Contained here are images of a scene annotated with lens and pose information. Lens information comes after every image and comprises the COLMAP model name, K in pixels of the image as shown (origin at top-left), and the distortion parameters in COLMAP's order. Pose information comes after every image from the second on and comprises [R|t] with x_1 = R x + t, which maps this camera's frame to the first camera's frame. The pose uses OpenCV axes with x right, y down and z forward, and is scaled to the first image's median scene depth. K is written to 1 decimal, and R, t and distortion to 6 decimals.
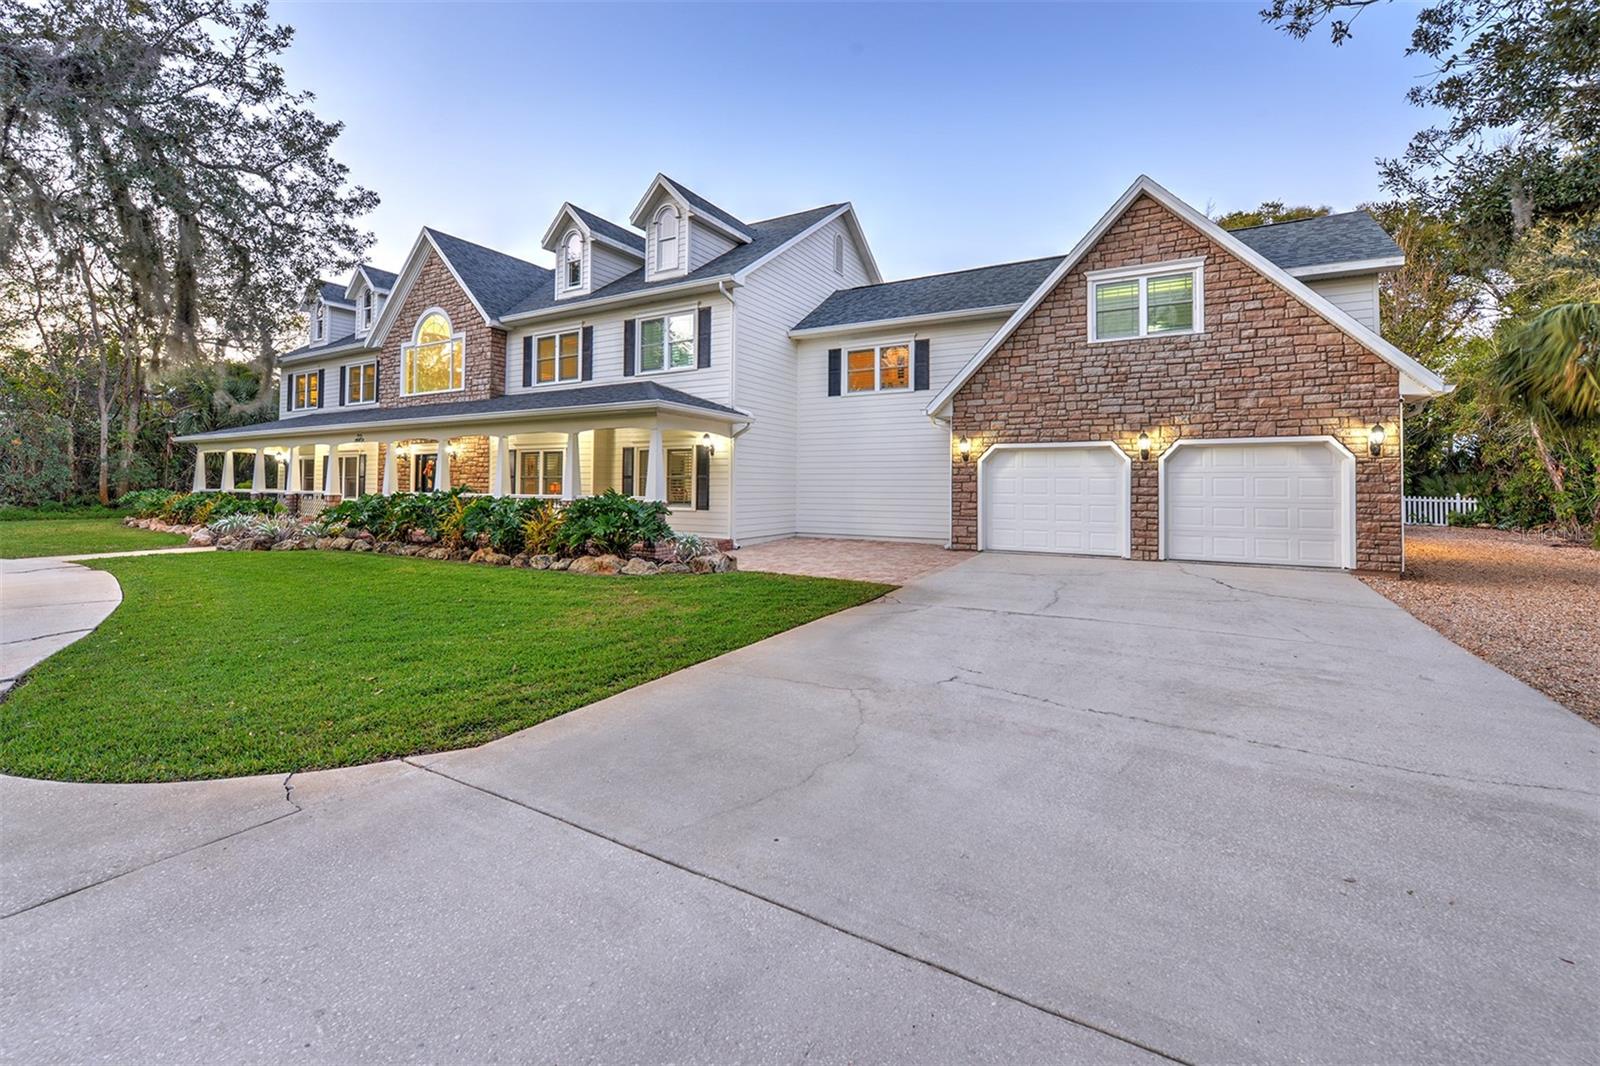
lens RADIAL K [[639.7, 0, 817.8], [0, 639.7, 478.7], [0, 0, 1]] dist [-0.006665, -0.000952]
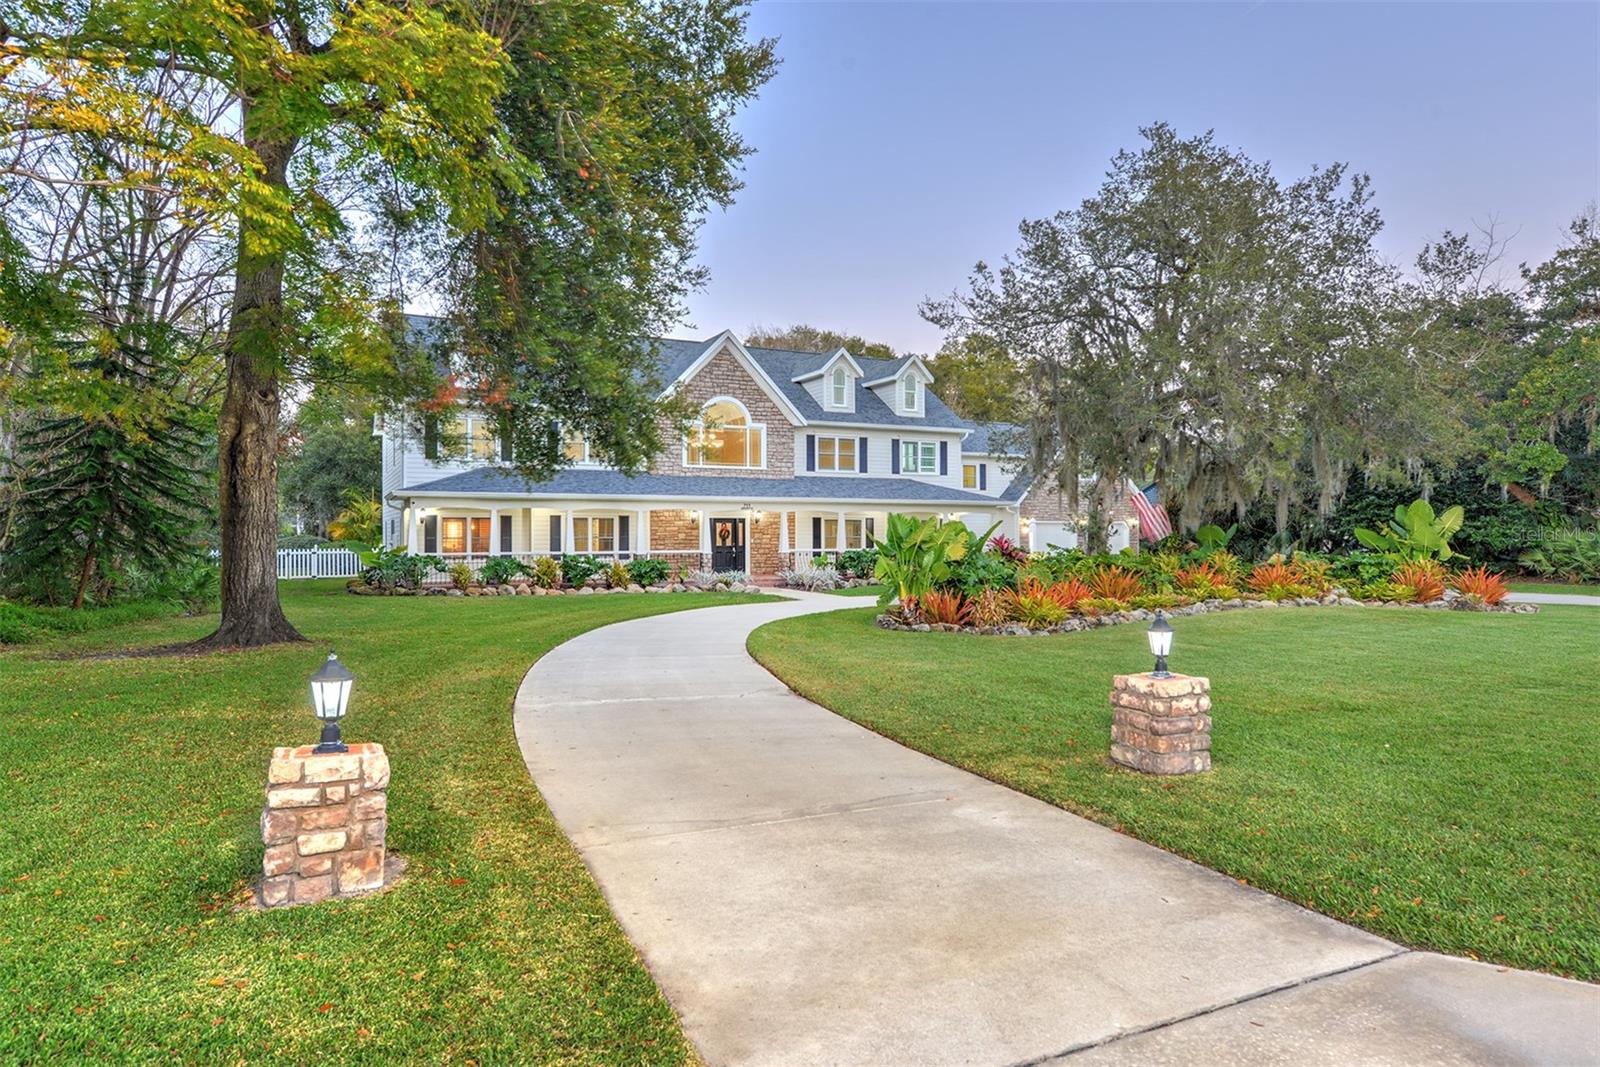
lens RADIAL K [[955.8, 0, 806.7], [0, 955.8, 526.2], [0, 0, 1]] dist [-0.002315, 0.001956]
pose [[0.560436, -0.003829, 0.828189, -2.235974], [-0.005982, 0.999945, 0.008672, -0.044475], [-0.828176, -0.009814, 0.560382, -0.155684]]
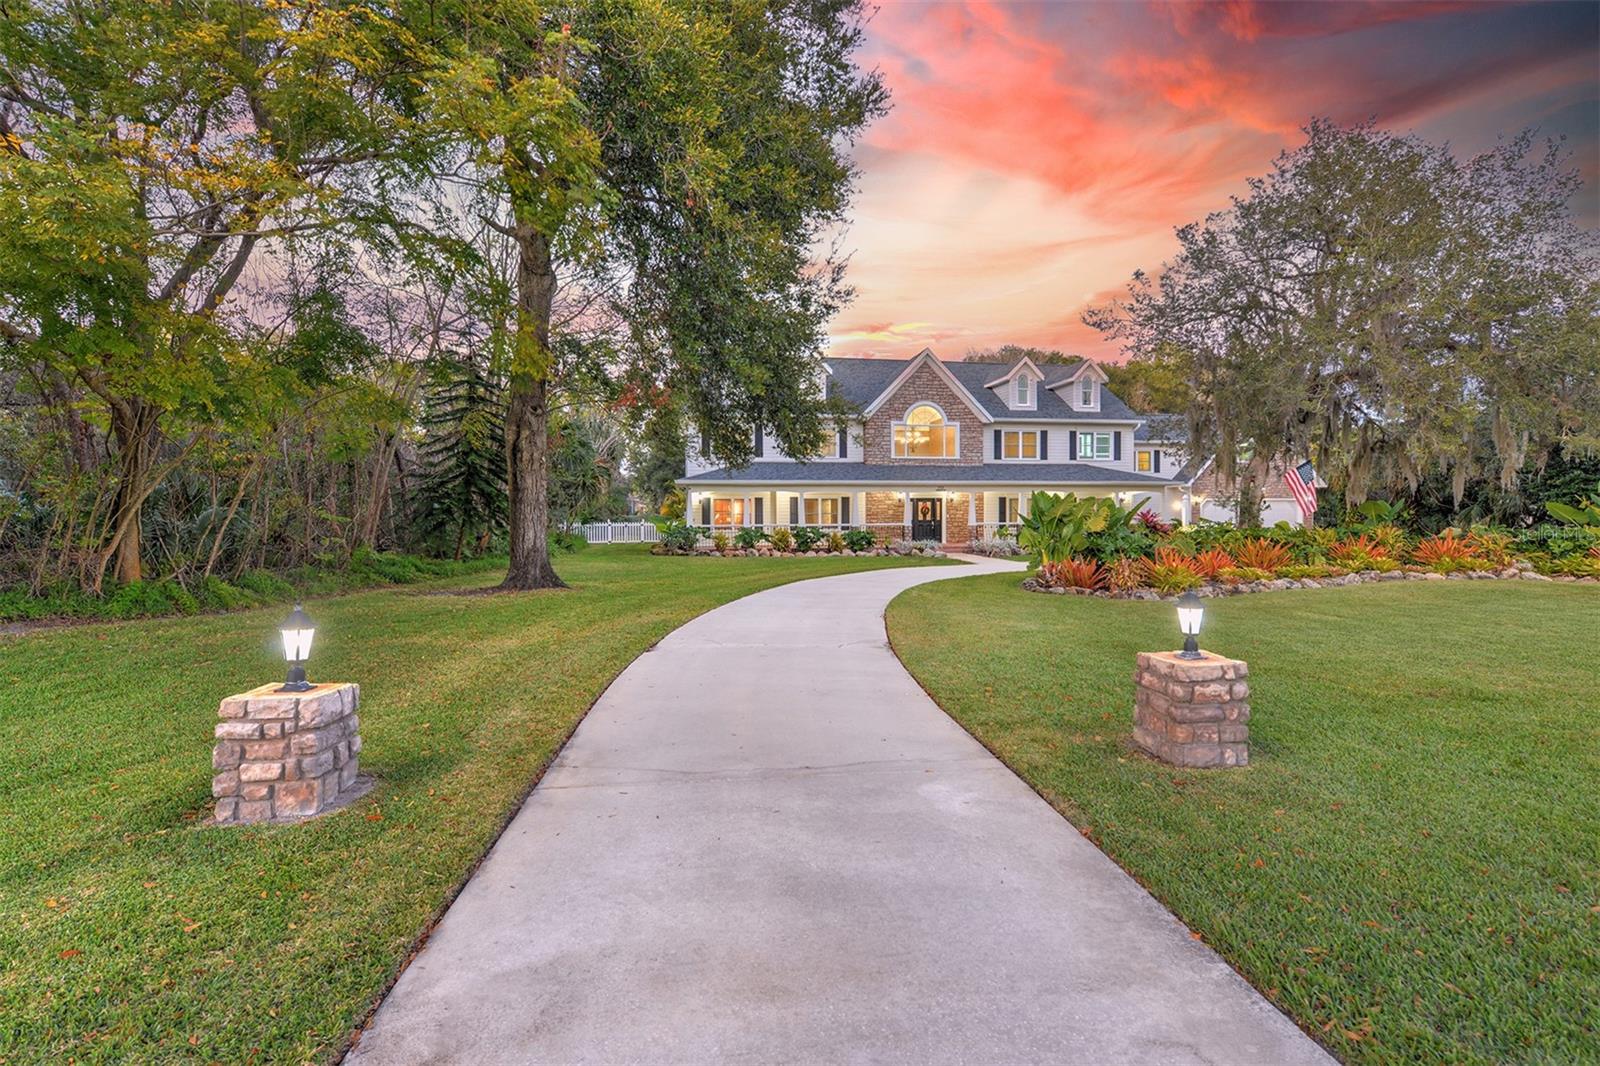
lens RADIAL K [[715.1, 0, 802.7], [0, 715.1, 526.6], [0, 0, 1]] dist [-0.005081, -0.001044]
pose [[0.783550, -0.025014, 0.620824, -2.105257], [0.002371, 0.999302, 0.037270, -0.039022], [-0.621324, -0.027731, 0.783063, -0.174741]]
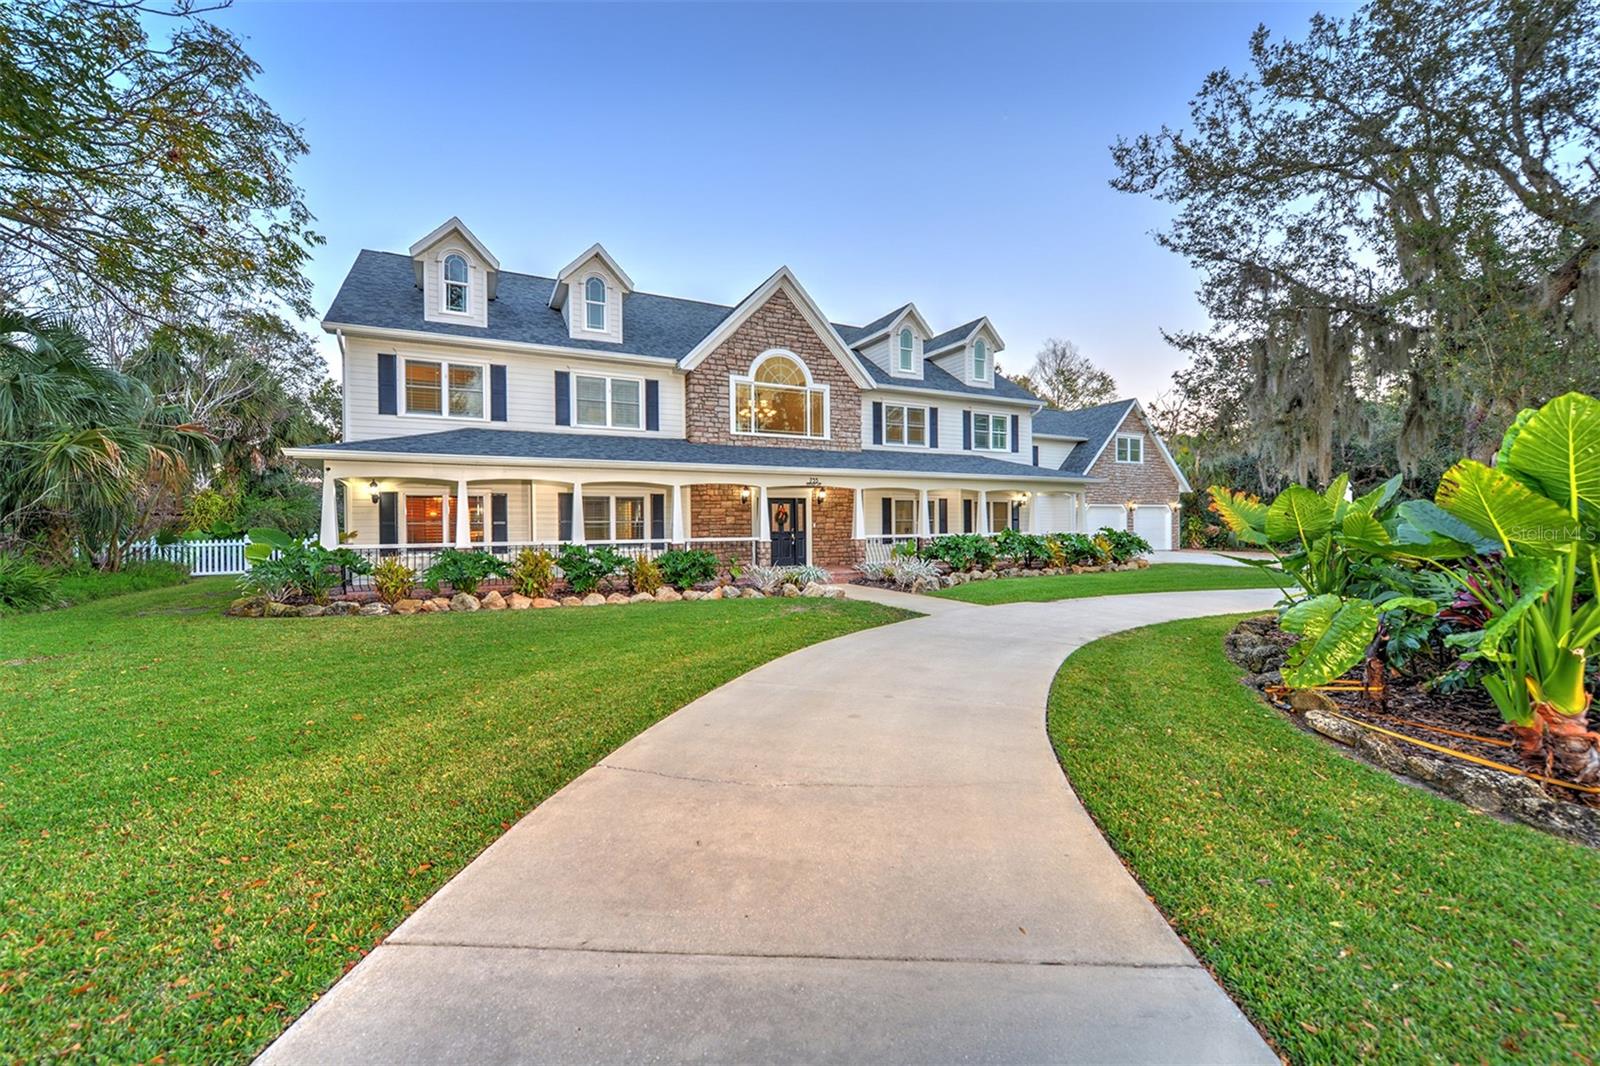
lens RADIAL K [[639.7, 0, 805.0], [0, 639.7, 527.1], [0, 0, 1]] dist [-0.006665, -0.000952]
pose [[0.554050, -0.017268, 0.832304, -1.568270], [0.000983, 0.999798, 0.020088, -0.014760], [-0.832483, -0.010312, 0.553955, 0.465685]]
